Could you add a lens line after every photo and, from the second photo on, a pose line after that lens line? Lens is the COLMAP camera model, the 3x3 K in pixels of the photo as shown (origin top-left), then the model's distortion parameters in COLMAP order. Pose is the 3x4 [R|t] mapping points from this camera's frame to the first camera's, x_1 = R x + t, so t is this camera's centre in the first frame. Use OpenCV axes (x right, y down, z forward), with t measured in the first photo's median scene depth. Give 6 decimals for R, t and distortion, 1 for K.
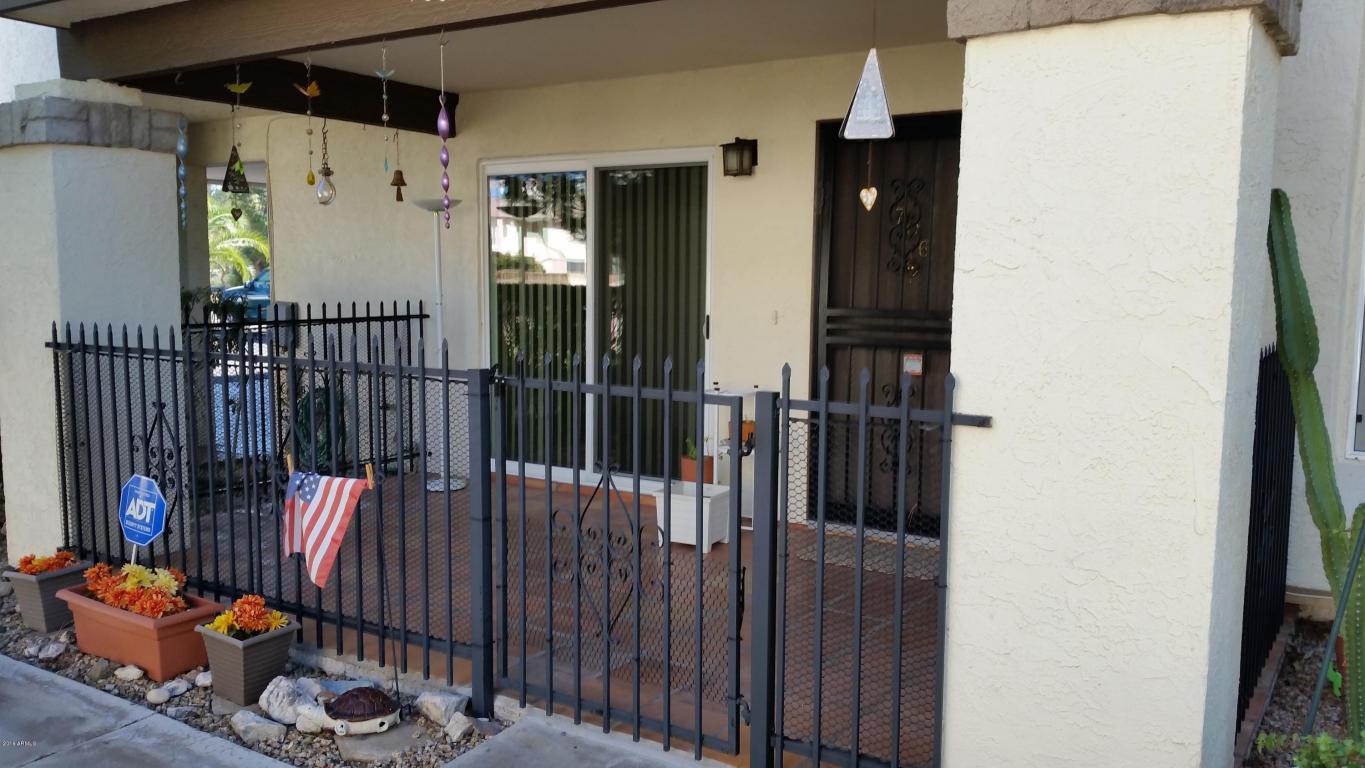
lens RADIAL K [[1106.3, 0, 657.5], [0, 1106.3, 387.4], [0, 0, 1]] dist [0.165393, -0.389481]
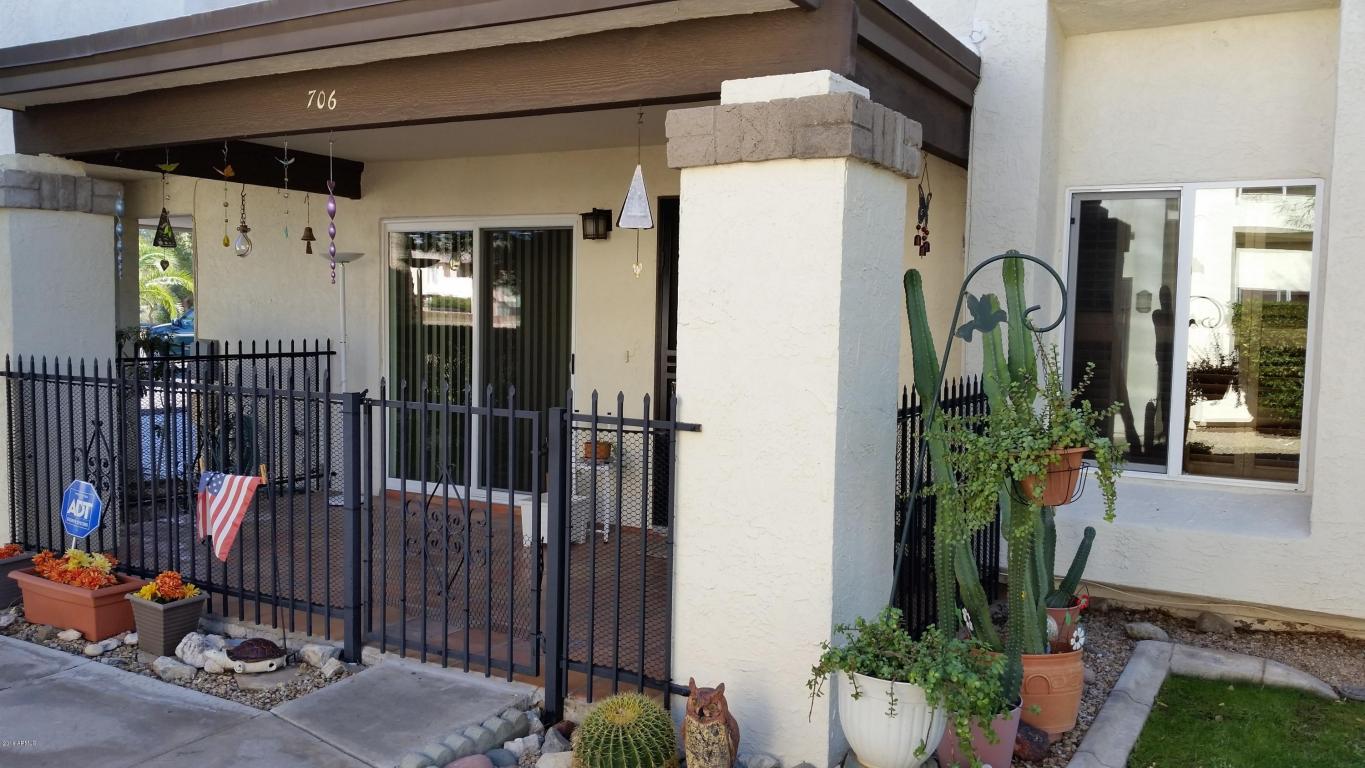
lens RADIAL K [[1143.8, 0, 699.3], [0, 1143.8, 394.6], [0, 0, 1]] dist [0.074406, -0.176810]
pose [[0.997030, 0.006785, 0.076710, 0.120166], [-0.004427, 0.999513, -0.030875, 0.020992], [-0.076883, 0.030444, 0.996575, -0.315038]]
